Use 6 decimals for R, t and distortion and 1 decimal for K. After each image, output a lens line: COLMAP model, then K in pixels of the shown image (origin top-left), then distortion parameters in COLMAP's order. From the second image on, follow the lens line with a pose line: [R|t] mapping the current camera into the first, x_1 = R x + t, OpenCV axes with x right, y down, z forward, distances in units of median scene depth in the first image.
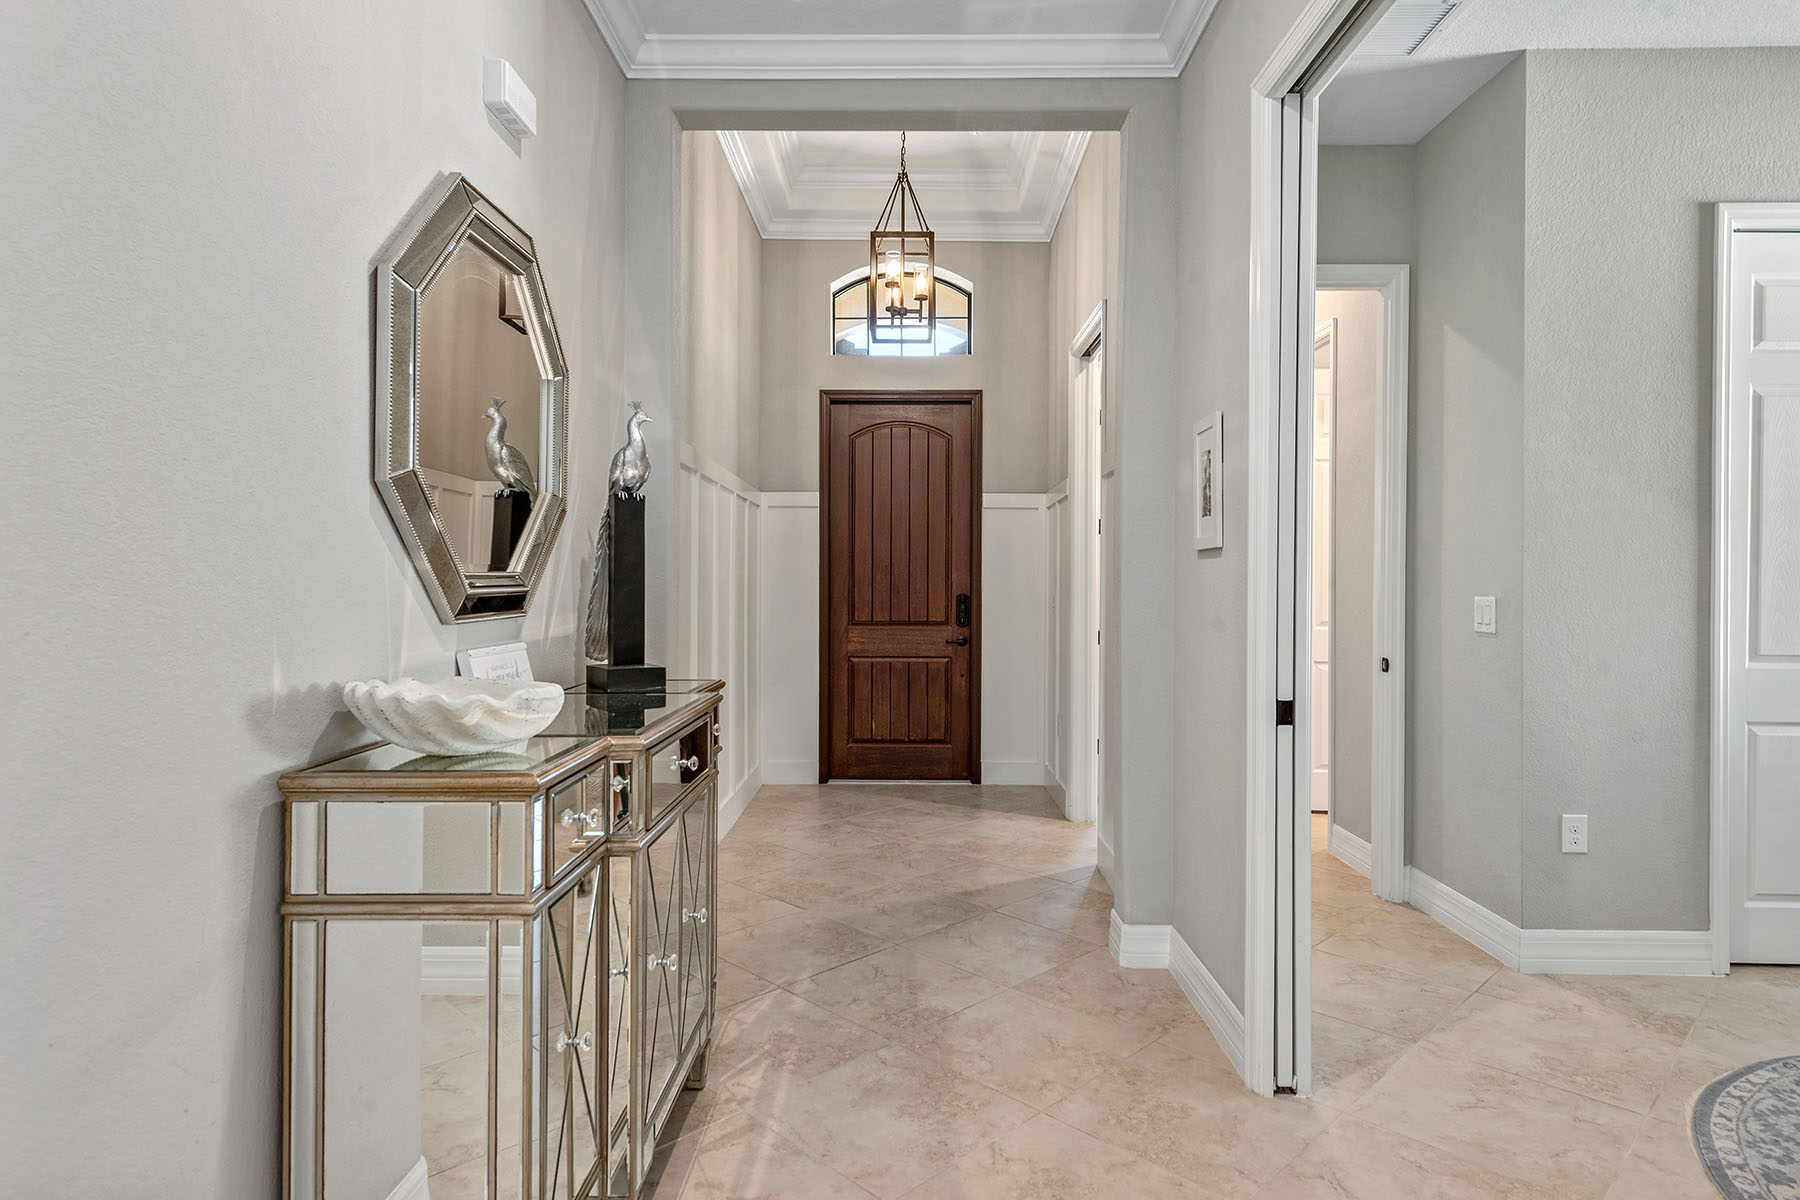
lens RADIAL K [[1001.8, 0, 898.5], [0, 1001.8, 592.6], [0, 0, 1]] dist [0.024168, -0.010367]
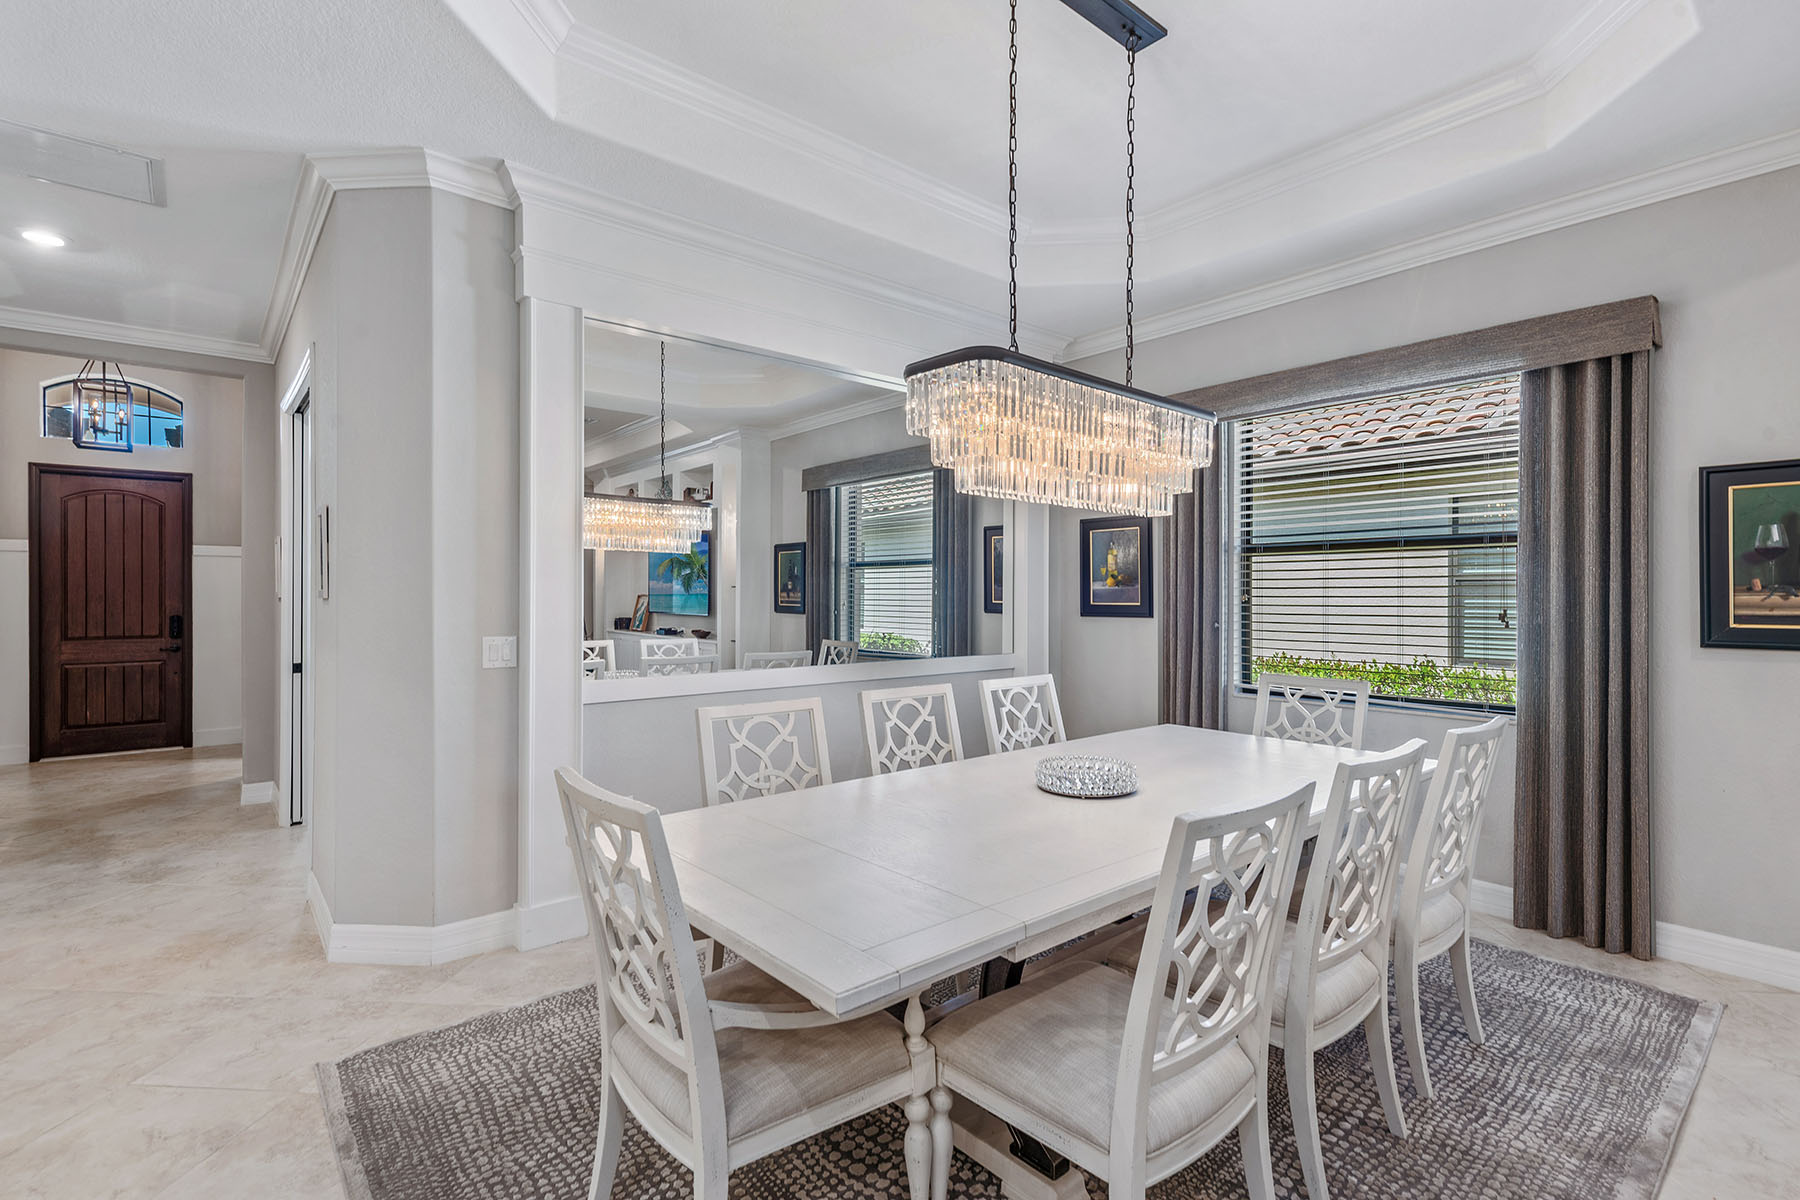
lens RADIAL K [[826.0, 0, 897.7], [0, 826.0, 593.3], [0, 0, 1]] dist [0.004257, -0.001435]
pose [[0.753605, -0.005714, 0.657303, 0.069739], [0.011101, 0.999930, -0.004034, -0.014755], [-0.657234, 0.010337, 0.753616, -0.603593]]
